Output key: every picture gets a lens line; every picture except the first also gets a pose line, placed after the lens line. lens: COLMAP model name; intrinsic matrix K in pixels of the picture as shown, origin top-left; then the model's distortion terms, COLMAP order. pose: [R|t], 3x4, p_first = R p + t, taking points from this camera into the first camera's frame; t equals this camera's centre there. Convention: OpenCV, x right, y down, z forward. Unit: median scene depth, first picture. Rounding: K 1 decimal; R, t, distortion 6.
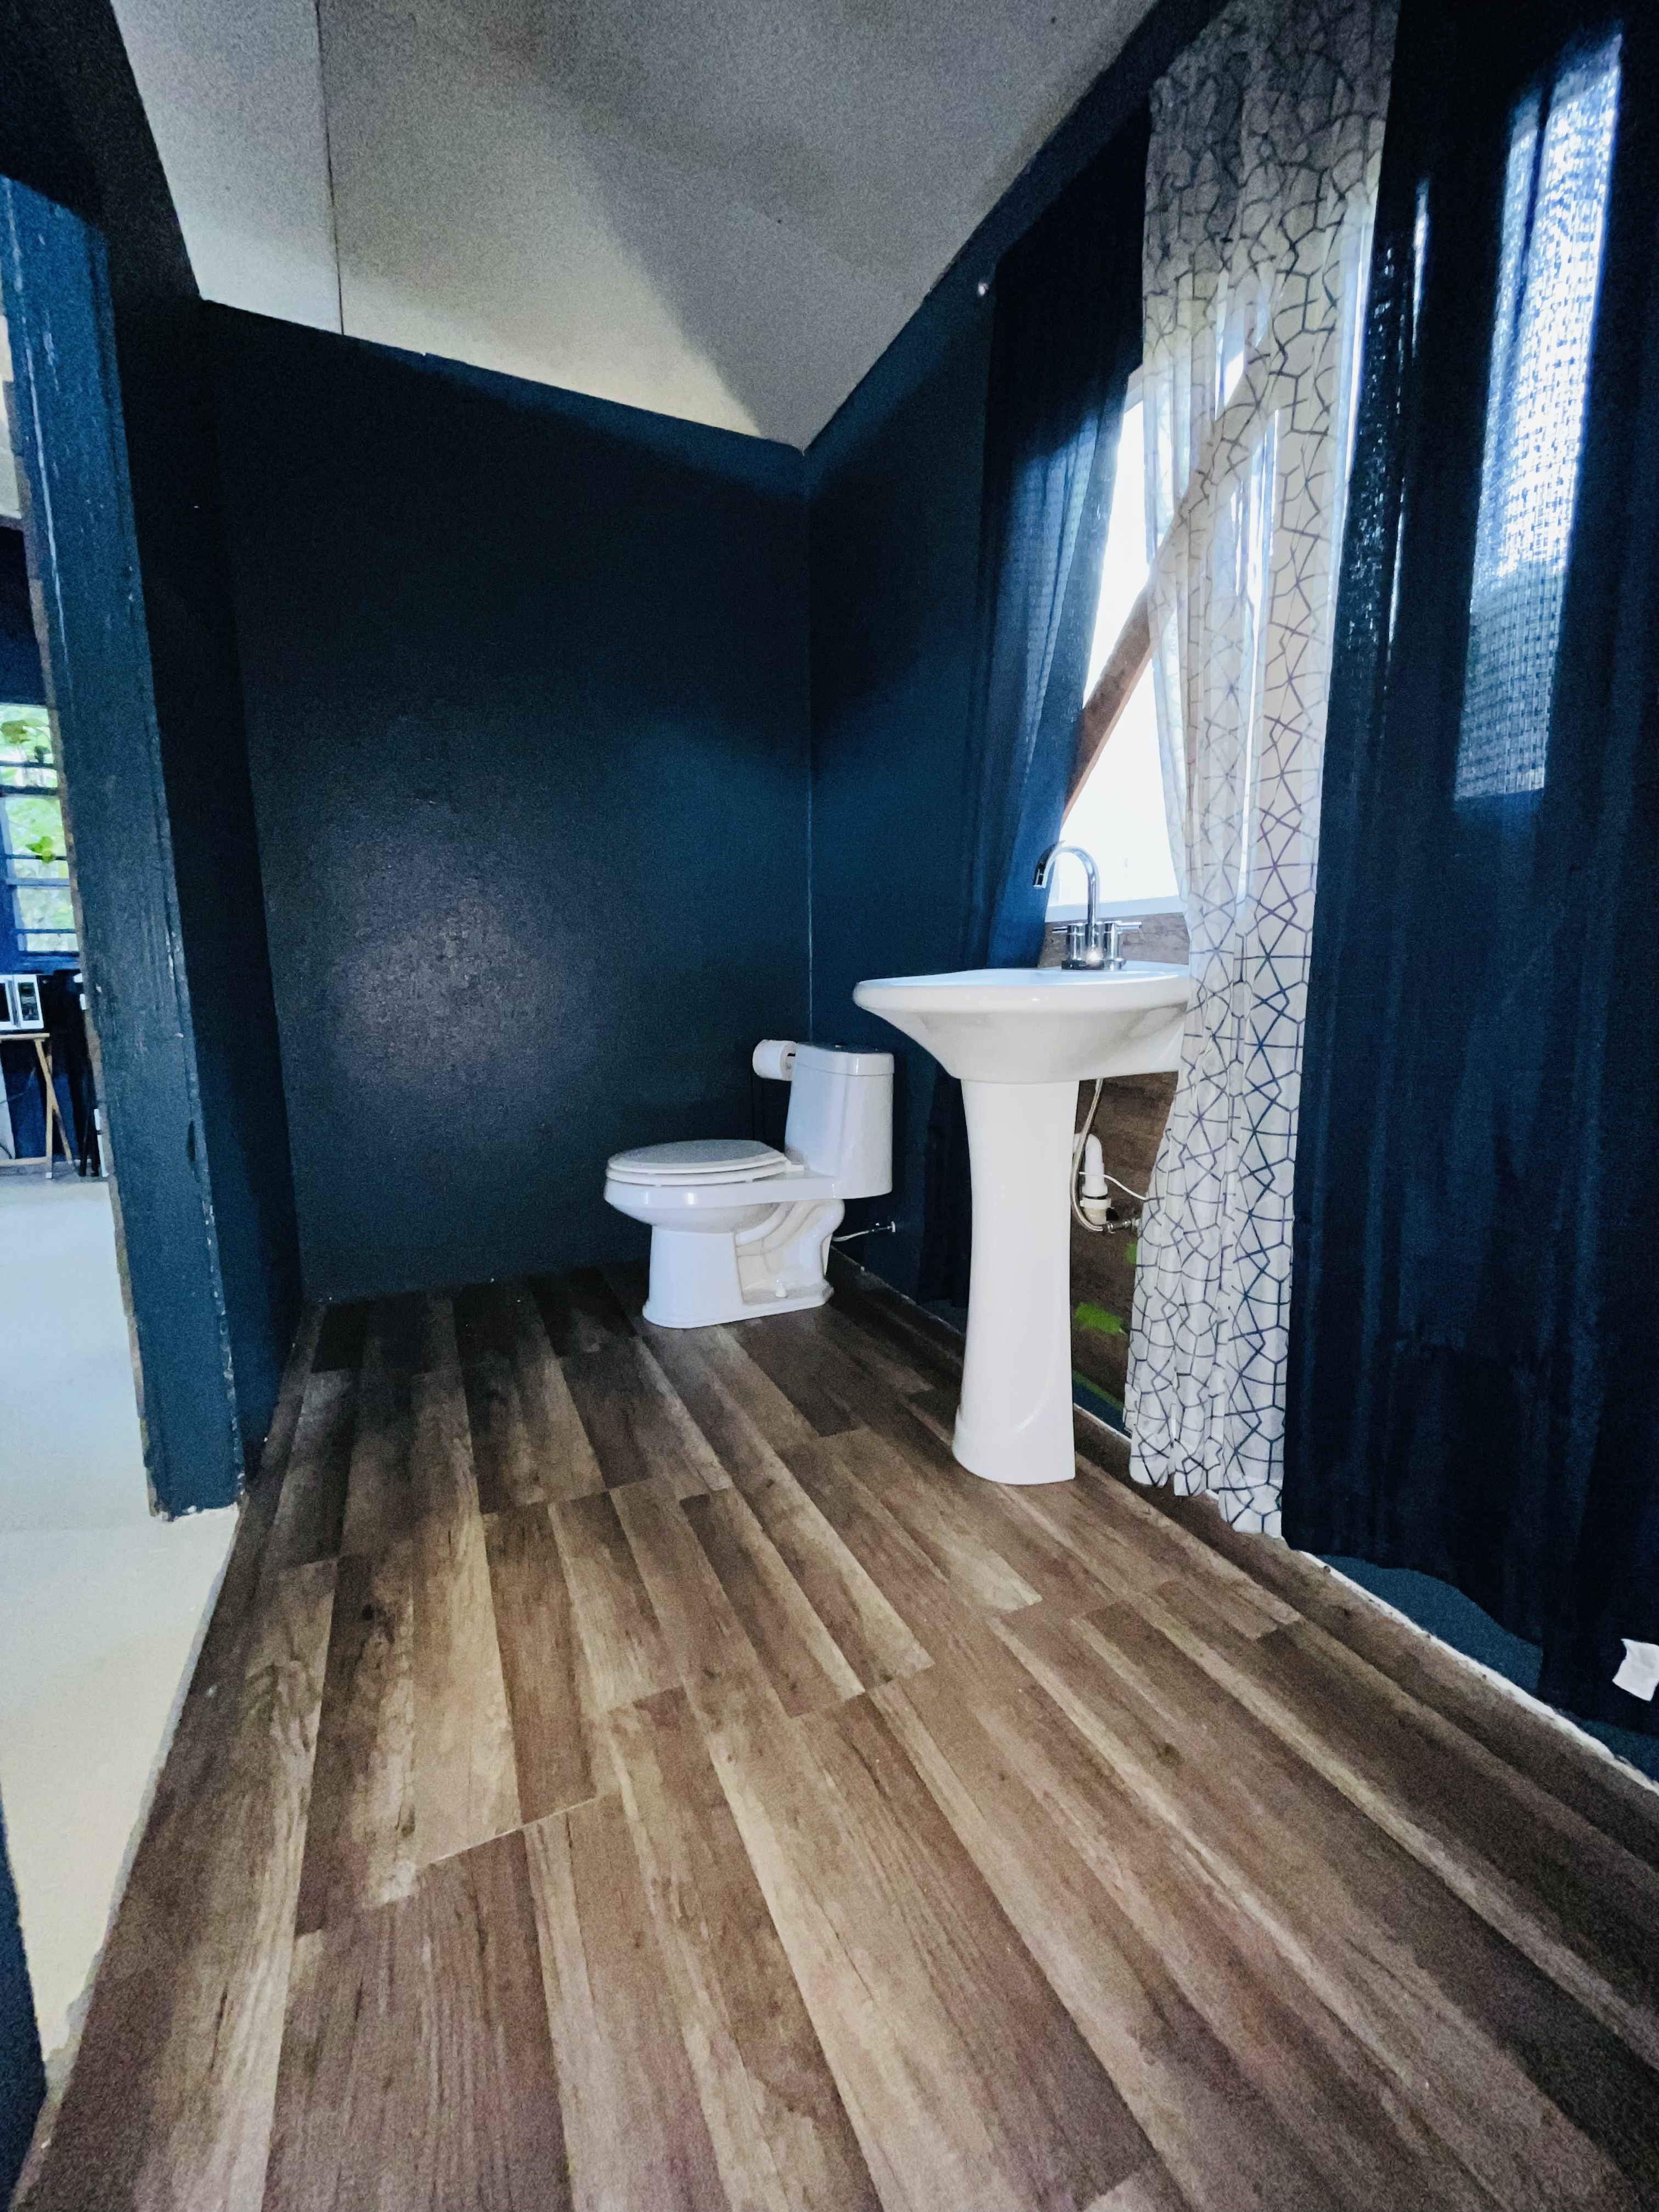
lens RADIAL K [[890.2, 0, 824.7], [0, 890.2, 1103.8], [0, 0, 1]] dist [-0.002451, -0.000270]
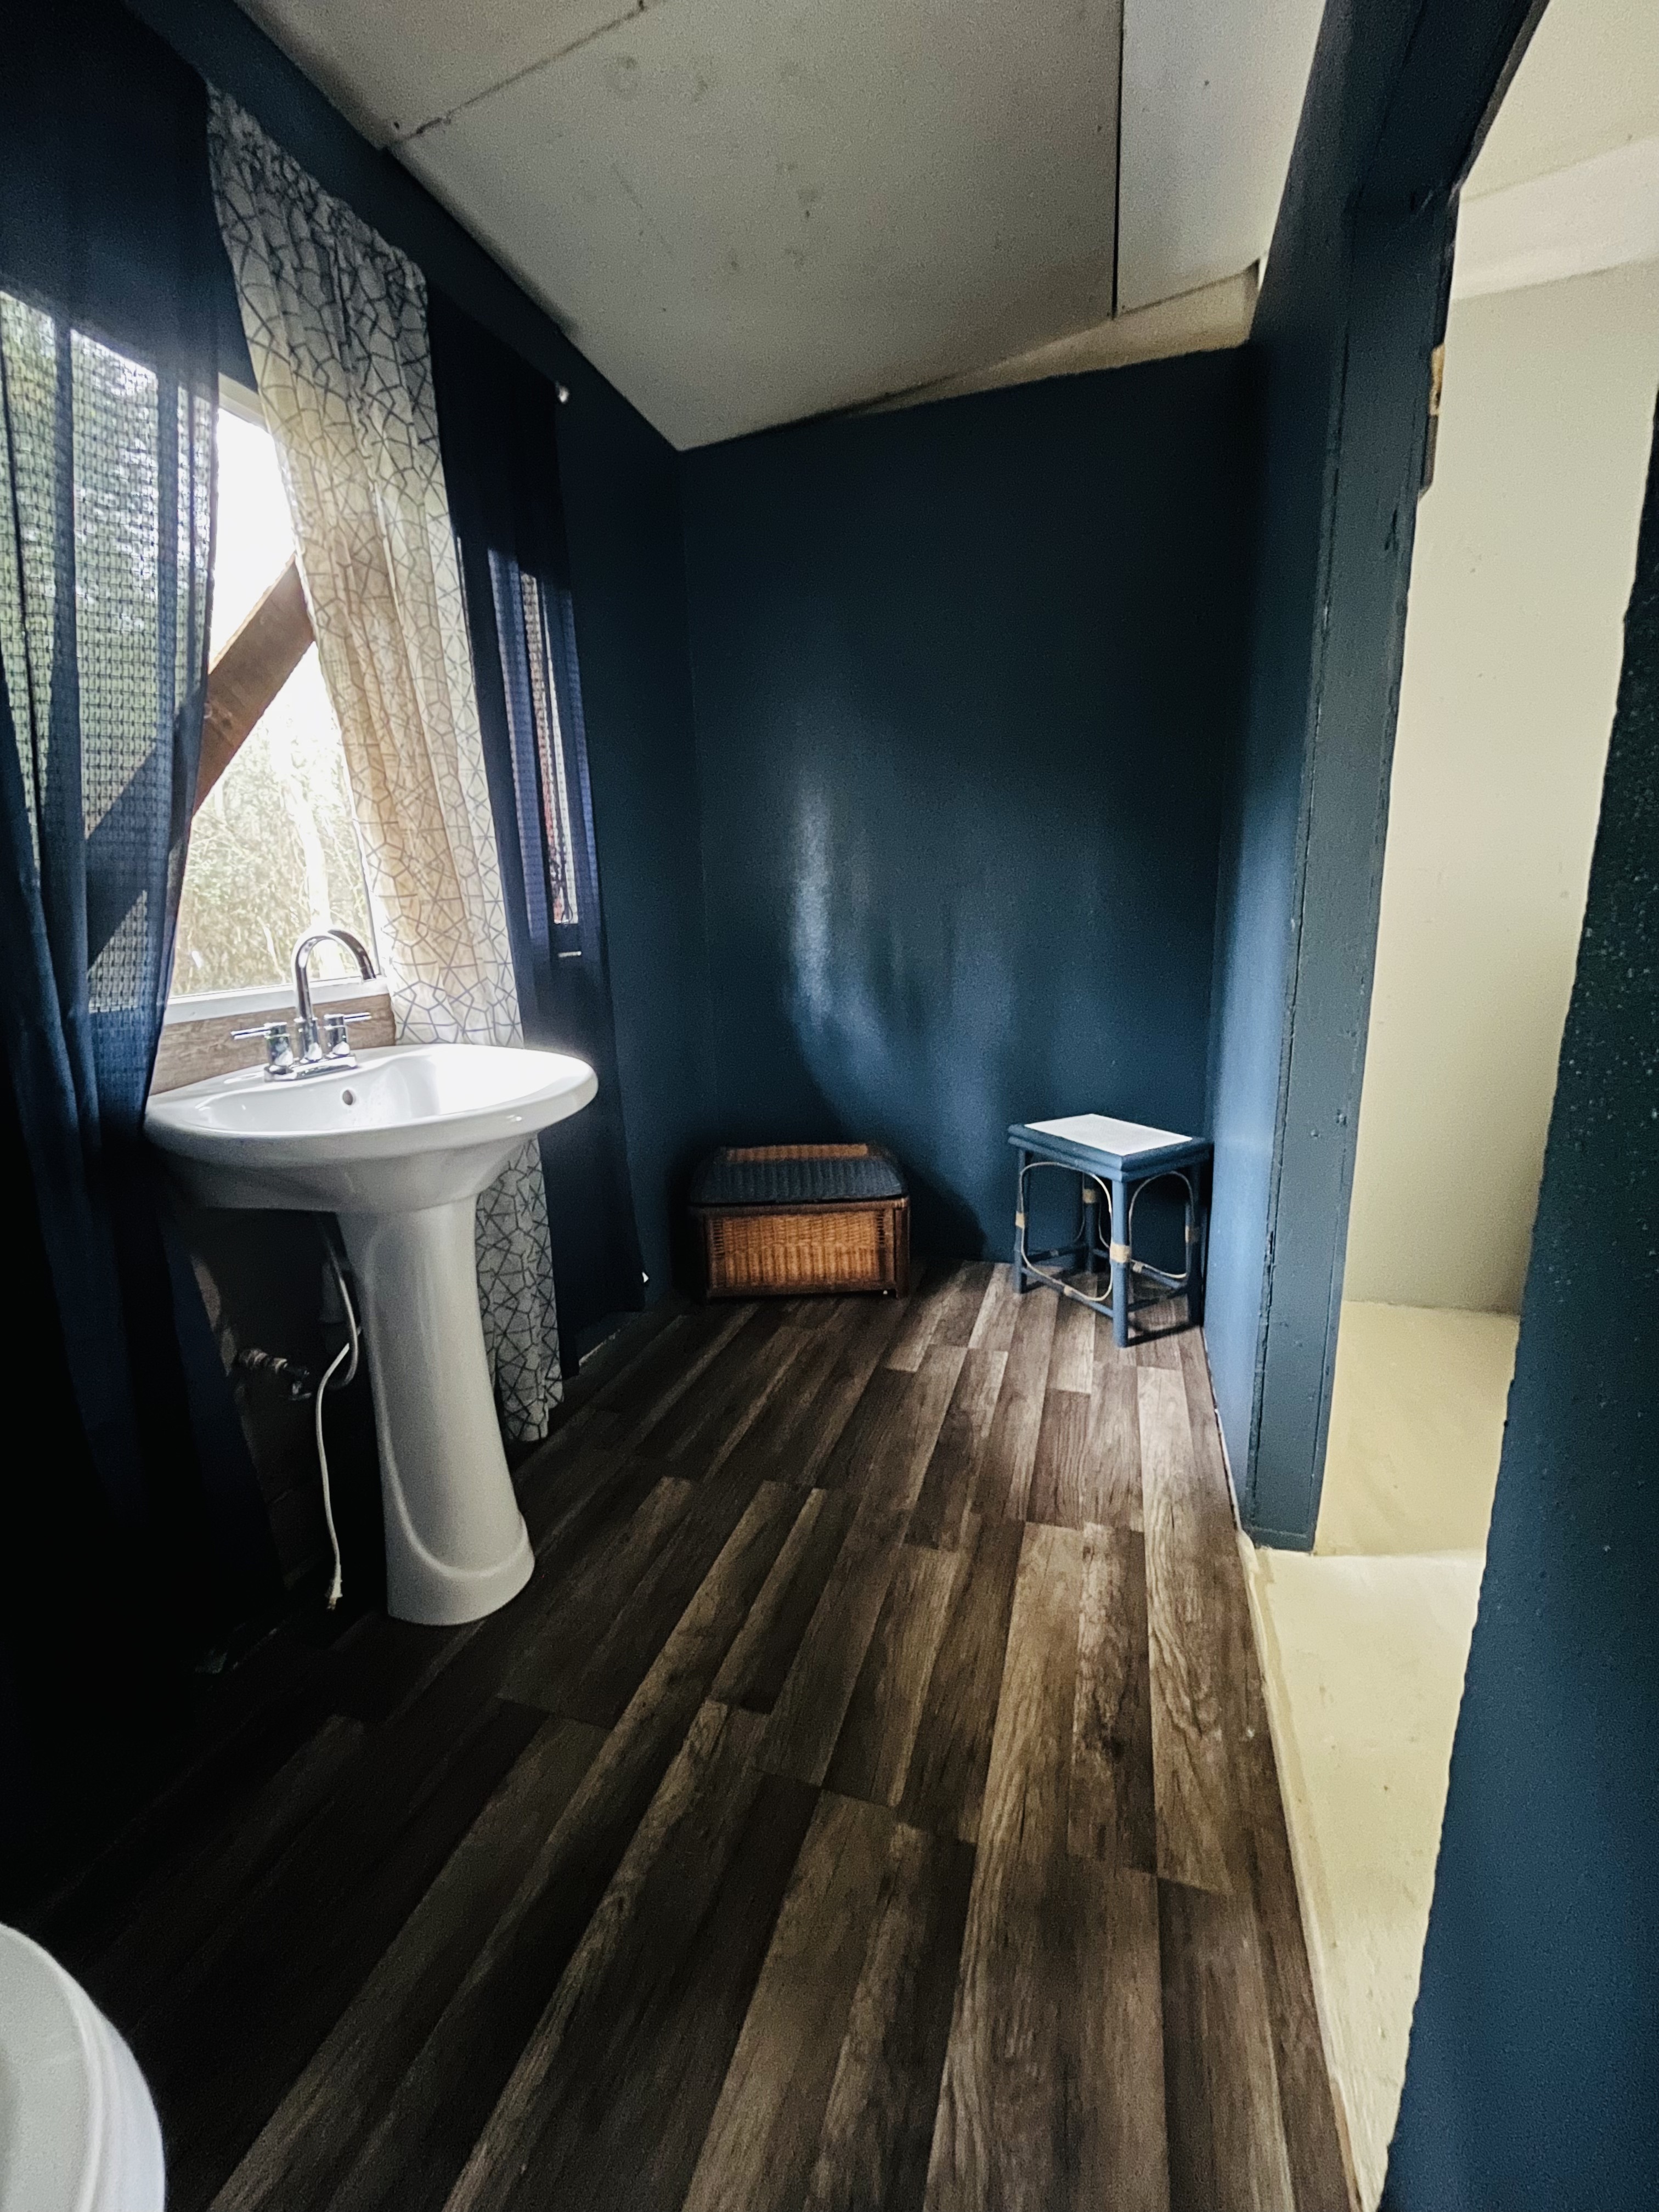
lens RADIAL K [[890.2, 0, 824.7], [0, 890.2, 1103.8], [0, 0, 1]] dist [-0.002451, -0.000270]
pose [[-0.733999, -0.121837, 0.668132, -0.845845], [0.137554, 0.936718, 0.321930, -0.434317], [-0.665074, 0.328201, -0.670791, 1.639322]]
